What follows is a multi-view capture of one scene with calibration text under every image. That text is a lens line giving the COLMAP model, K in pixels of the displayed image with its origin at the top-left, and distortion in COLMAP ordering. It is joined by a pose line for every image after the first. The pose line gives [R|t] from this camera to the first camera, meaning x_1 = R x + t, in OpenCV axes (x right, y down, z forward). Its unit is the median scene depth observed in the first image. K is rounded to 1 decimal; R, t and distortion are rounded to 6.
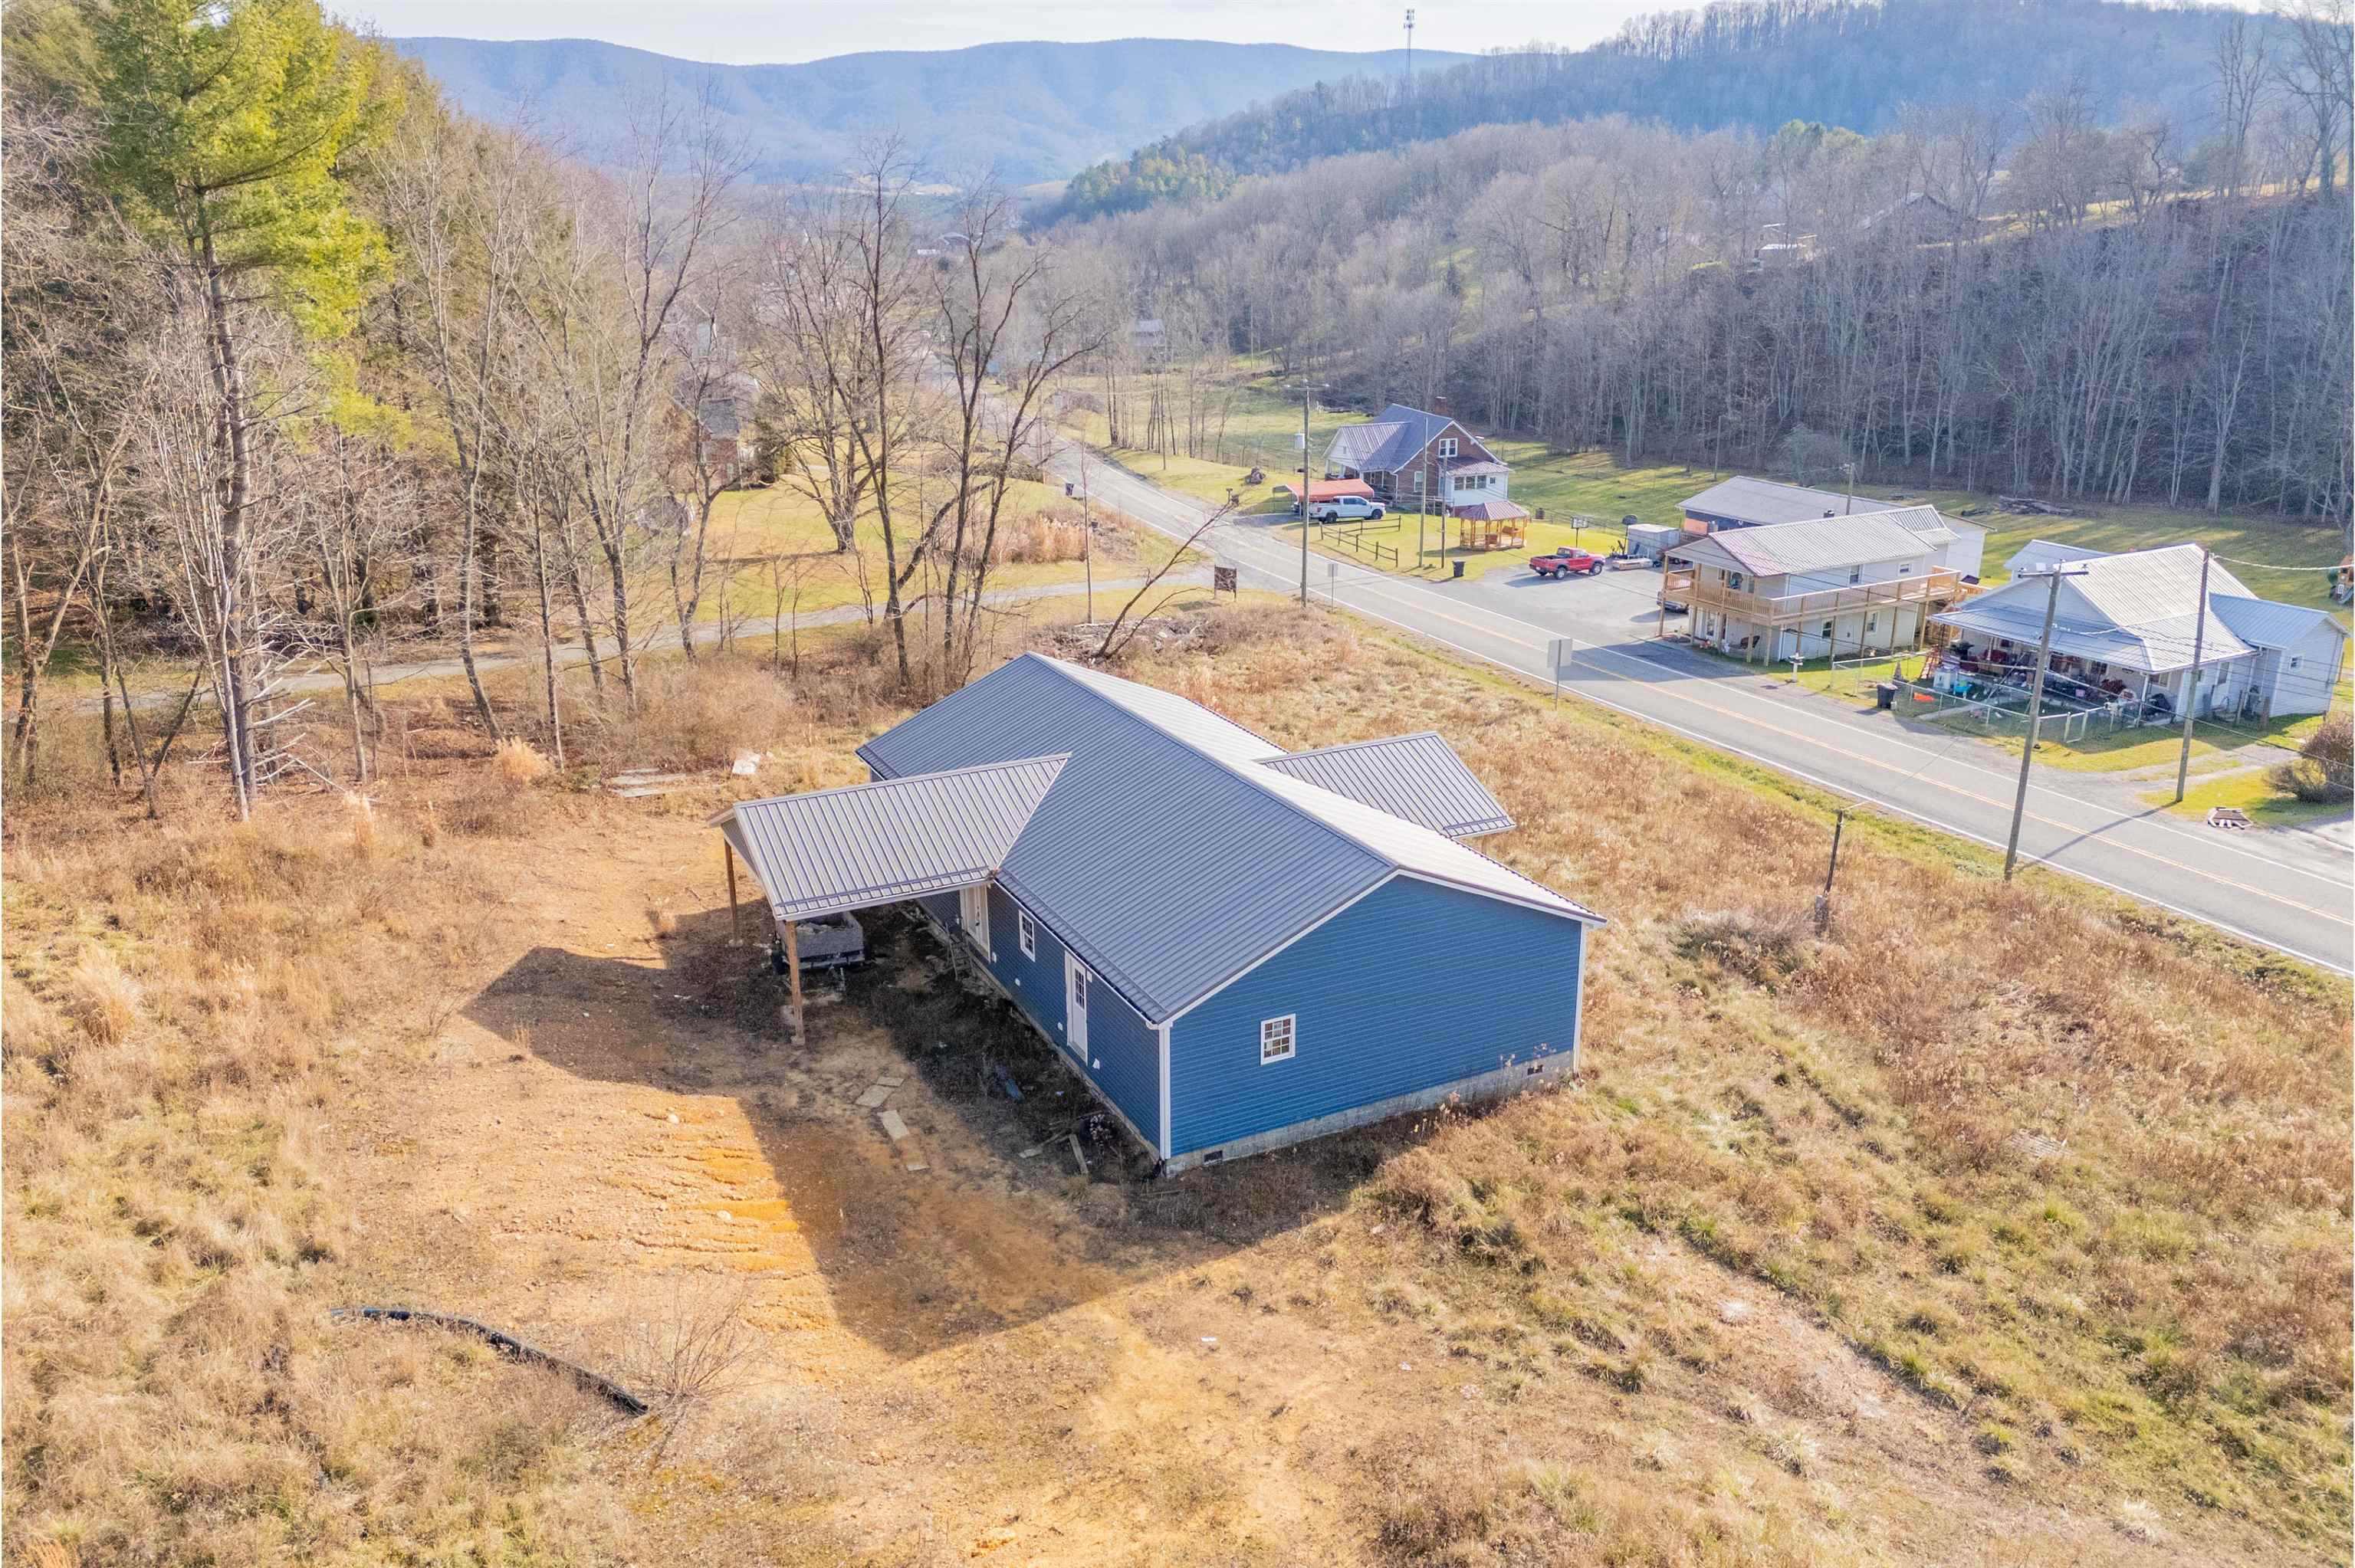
lens RADIAL K [[1720.7, 0, 1177.5], [0, 1720.7, 784.0], [0, 0, 1]] dist [0.078048, -0.063728]
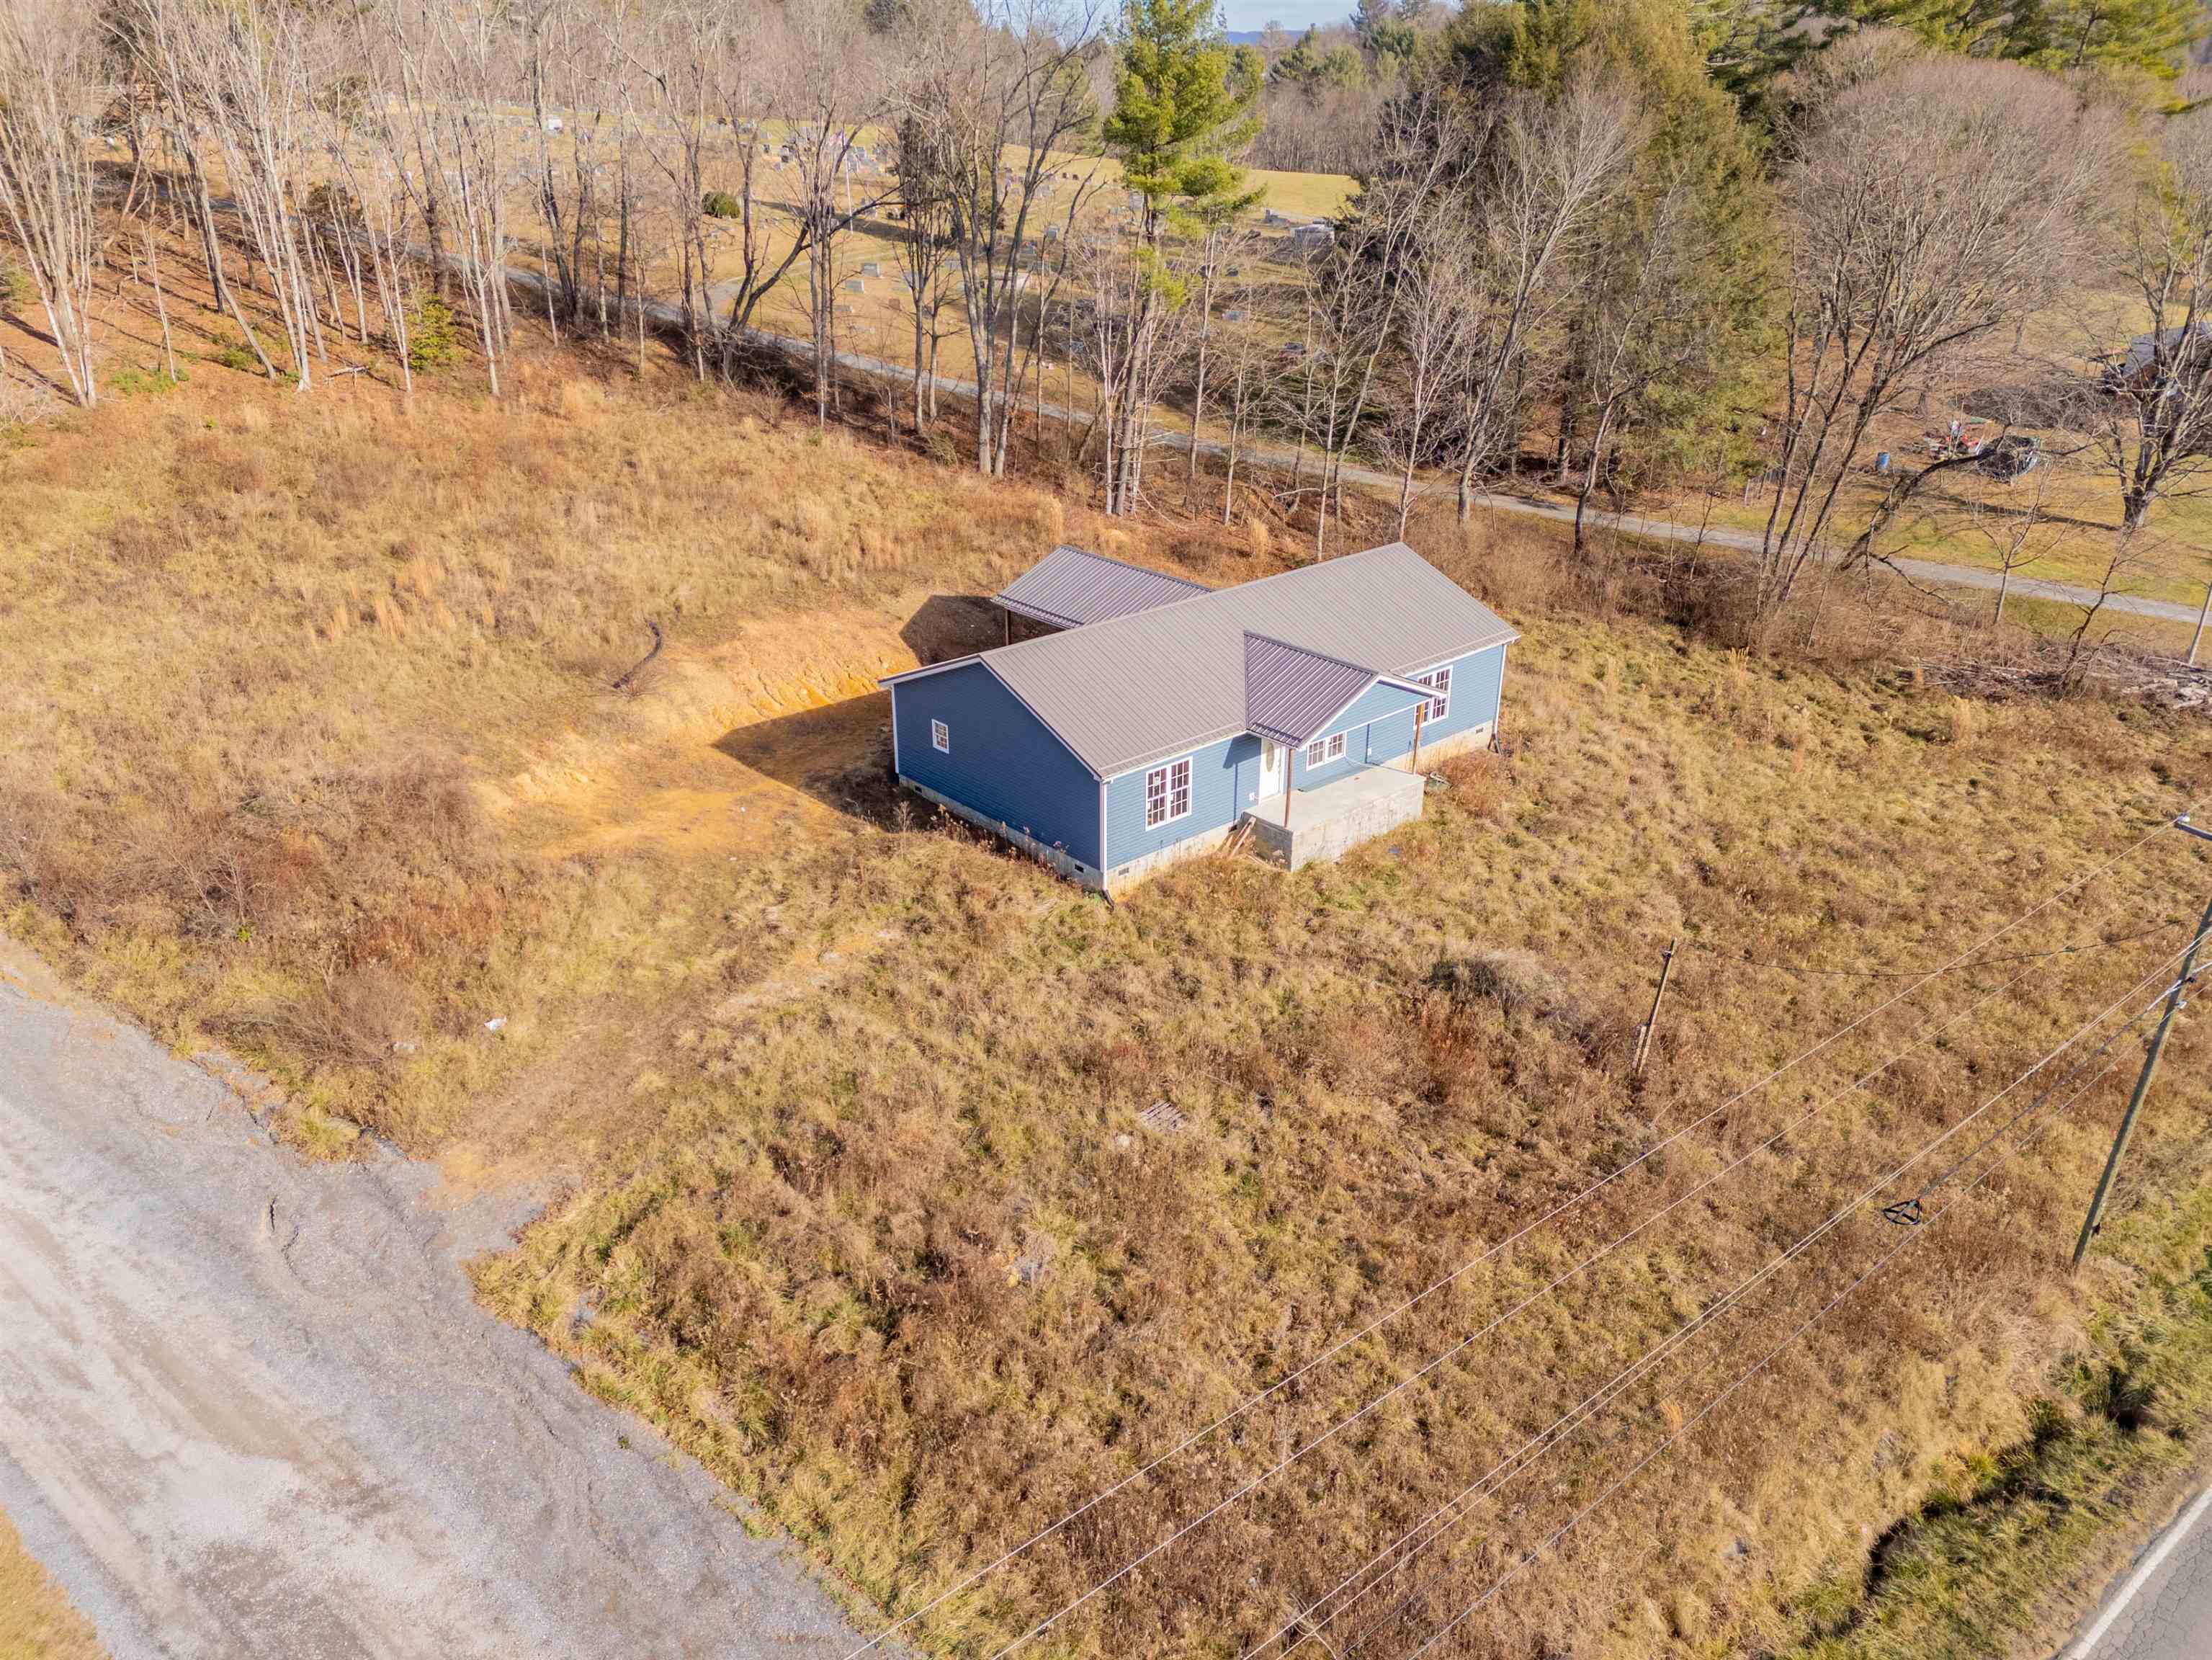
lens RADIAL K [[1615.7, 0, 1112.4], [0, 1615.7, 824.2], [0, 0, 1]] dist [0.081777, -0.075382]
pose [[0.268823, 0.402720, -0.874958, 1.363735], [-0.314084, 0.895394, 0.315627, -0.282178], [0.910541, 0.189962, 0.367190, 0.592915]]
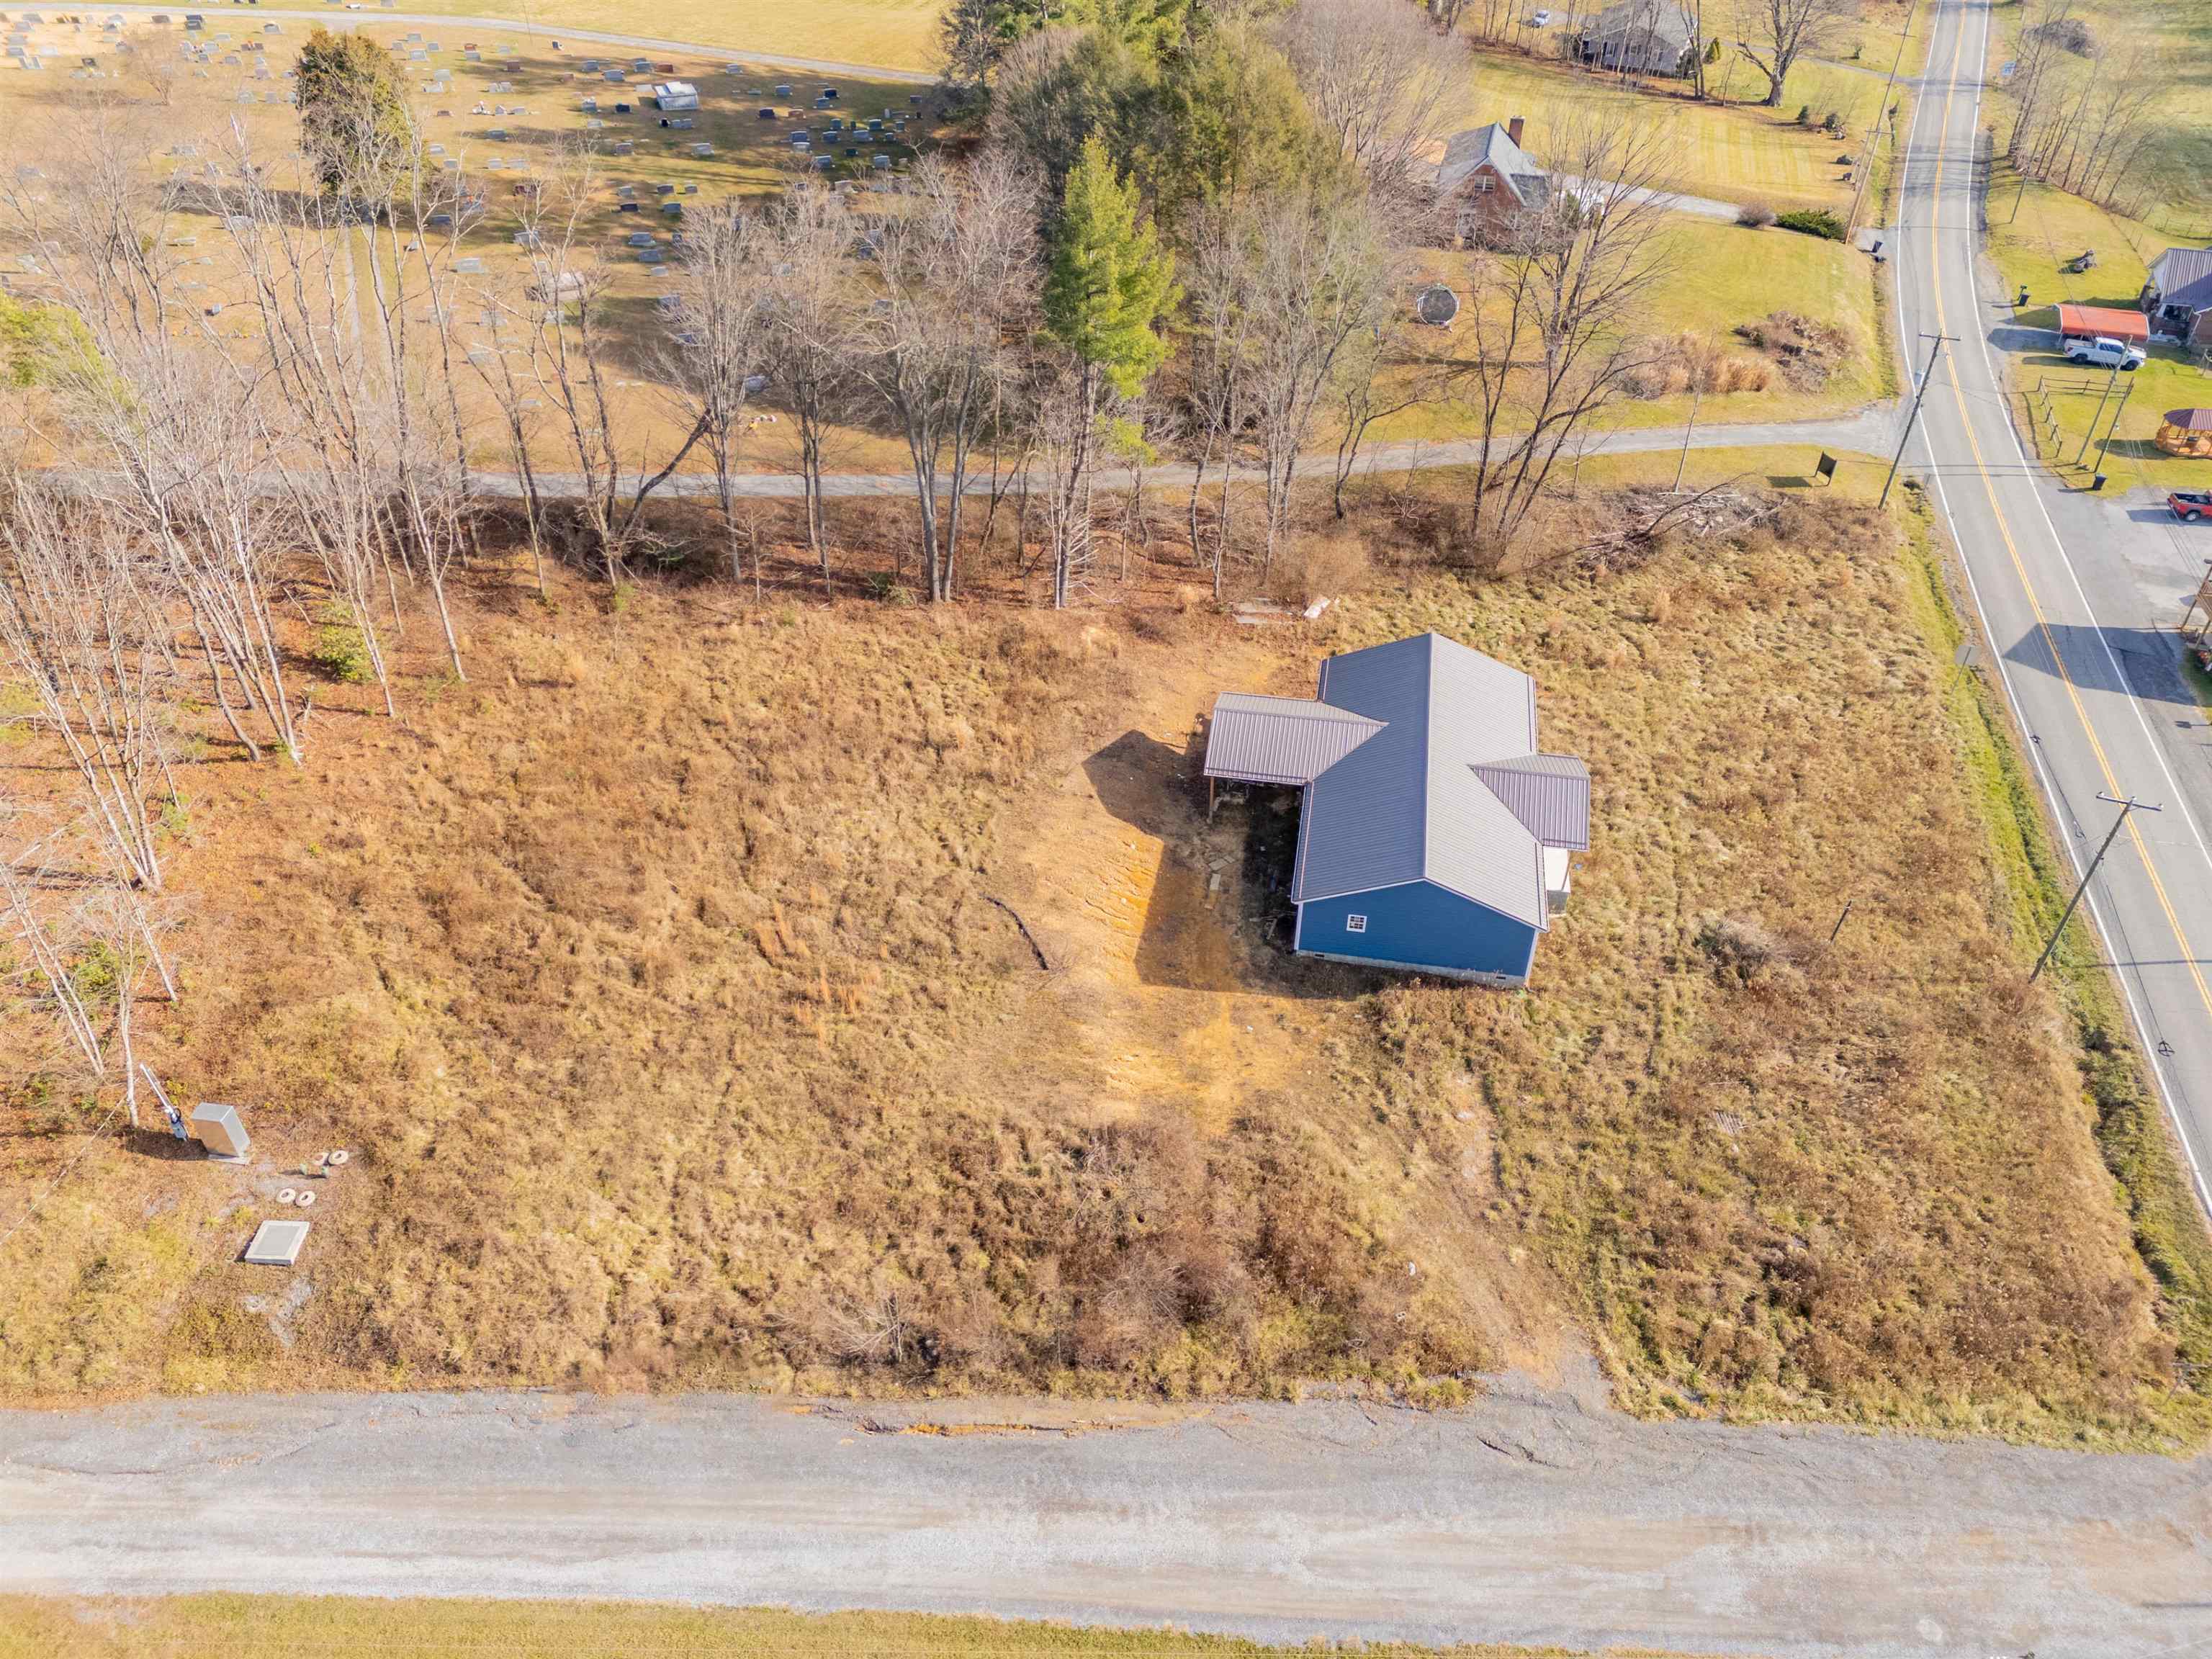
lens RADIAL K [[1615.5, 0, 1112.4], [0, 1615.5, 823.7], [0, 0, 1]] dist [0.081777, -0.075382]
pose [[0.806225, 0.382114, -0.451652, 0.665509], [-0.198993, 0.894101, 0.401229, -0.706999], [0.557138, -0.233606, 0.796885, -0.768808]]
